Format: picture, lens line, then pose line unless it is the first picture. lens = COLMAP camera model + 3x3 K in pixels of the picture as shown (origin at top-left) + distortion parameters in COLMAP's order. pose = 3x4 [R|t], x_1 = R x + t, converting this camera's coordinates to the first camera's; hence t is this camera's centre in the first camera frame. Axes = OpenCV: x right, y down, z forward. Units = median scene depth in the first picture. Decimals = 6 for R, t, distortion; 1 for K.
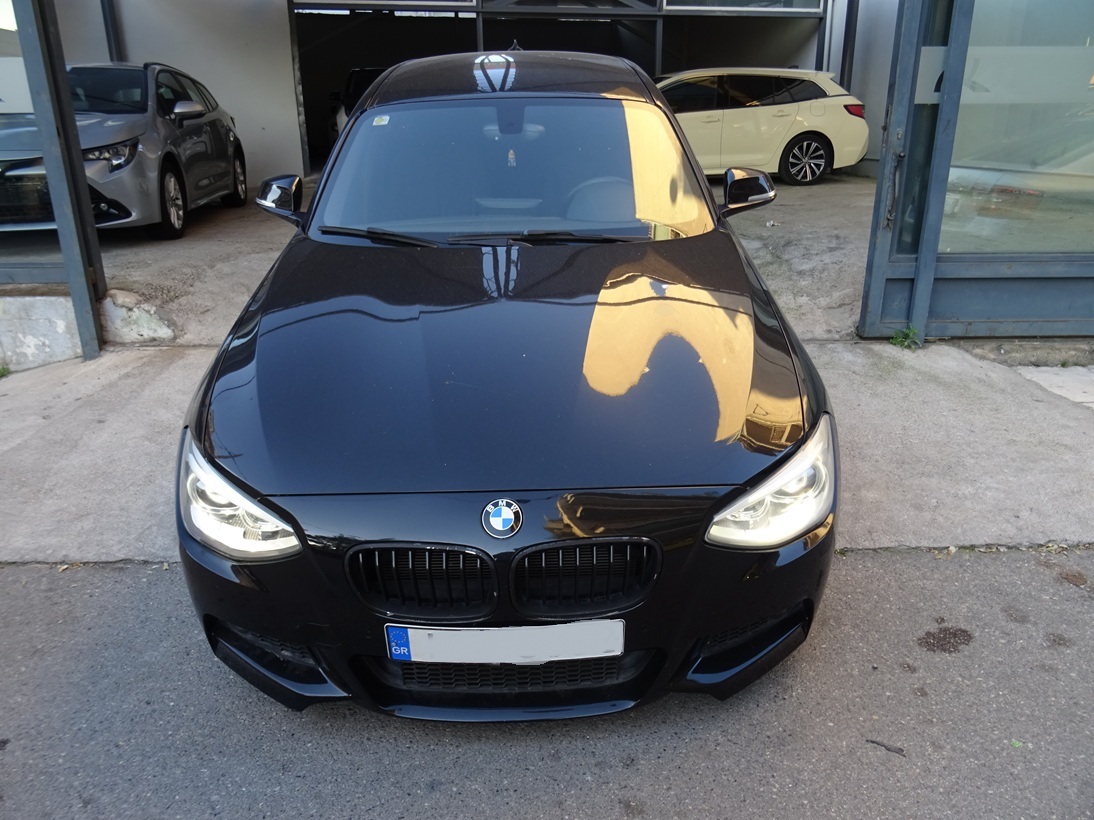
lens RADIAL K [[775.6, 0, 549.5], [0, 775.6, 404.3], [0, 0, 1]] dist [-0.006909, -0.002447]
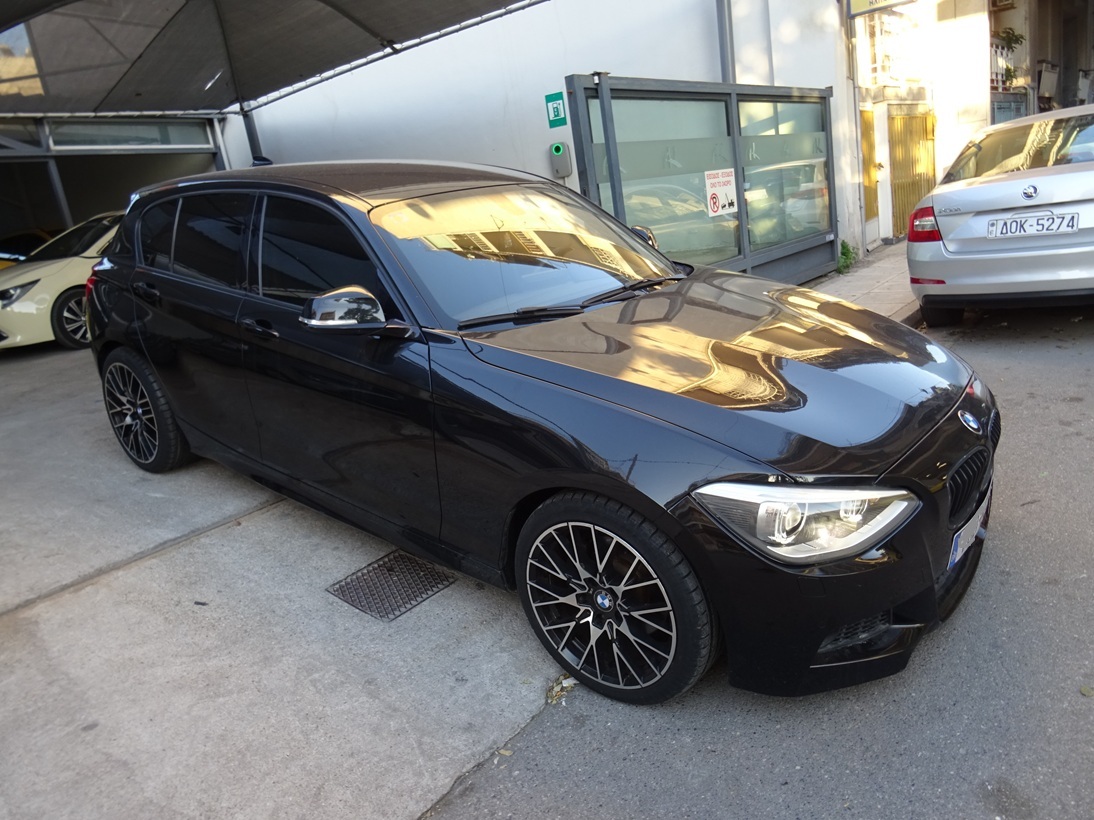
lens RADIAL K [[775.6, 0, 550.5], [0, 775.6, 414.3], [0, 0, 1]] dist [-0.006909, -0.002447]
pose [[0.640038, -0.275769, 0.717149, -0.703776], [0.380096, 0.924802, 0.016393, -0.077866], [-0.667742, 0.262093, 0.696727, 0.249262]]
